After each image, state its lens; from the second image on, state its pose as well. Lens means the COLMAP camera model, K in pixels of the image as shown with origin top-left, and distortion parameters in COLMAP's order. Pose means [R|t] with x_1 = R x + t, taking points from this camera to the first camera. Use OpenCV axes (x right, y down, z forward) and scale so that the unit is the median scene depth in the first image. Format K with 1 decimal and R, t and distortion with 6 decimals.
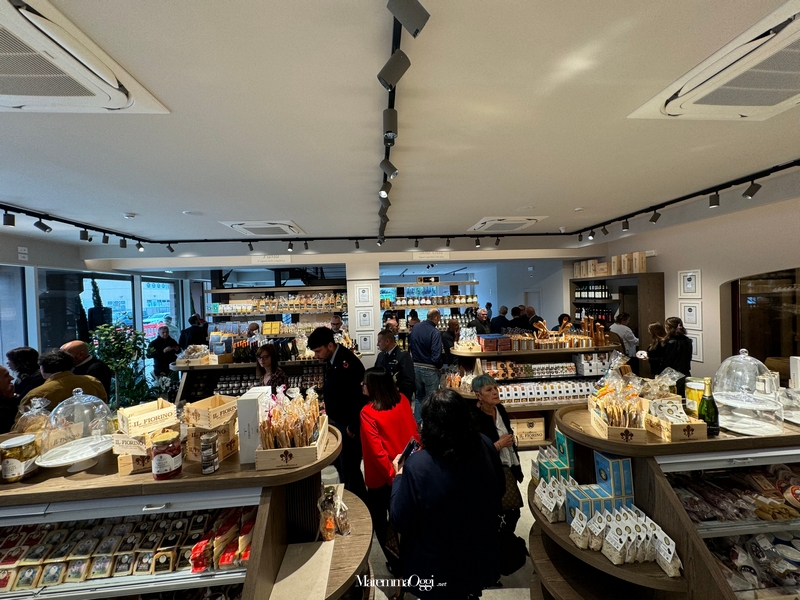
lens RADIAL K [[314.9, 0, 400.0], [0, 314.9, 298.2], [0, 0, 1]] dist [-0.017416, -0.000058]
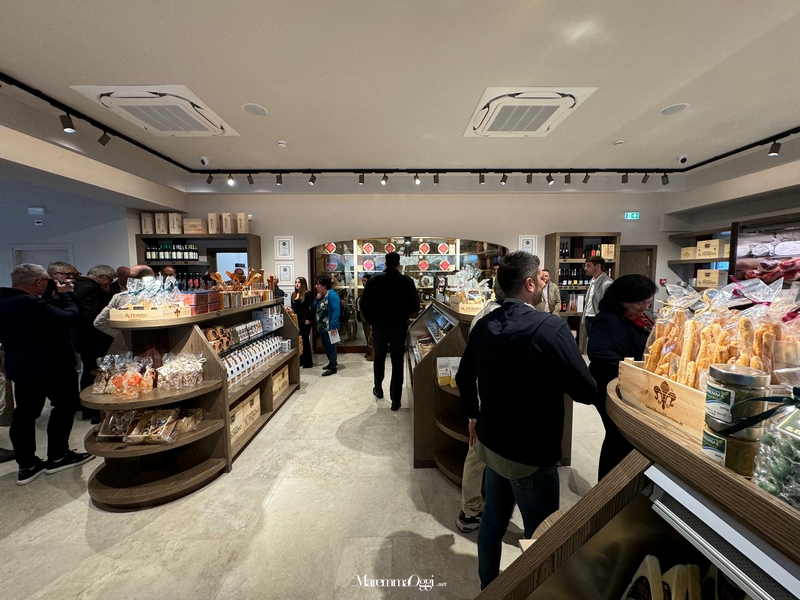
lens RADIAL K [[314.9, 0, 402.1], [0, 314.9, 301.3], [0, 0, 1]] dist [-0.017416, -0.000058]
pose [[0.064946, -0.056773, 0.996272, -0.257025], [0.008728, 0.998374, 0.056324, 0.097791], [-0.997851, 0.005038, 0.065336, 0.485003]]
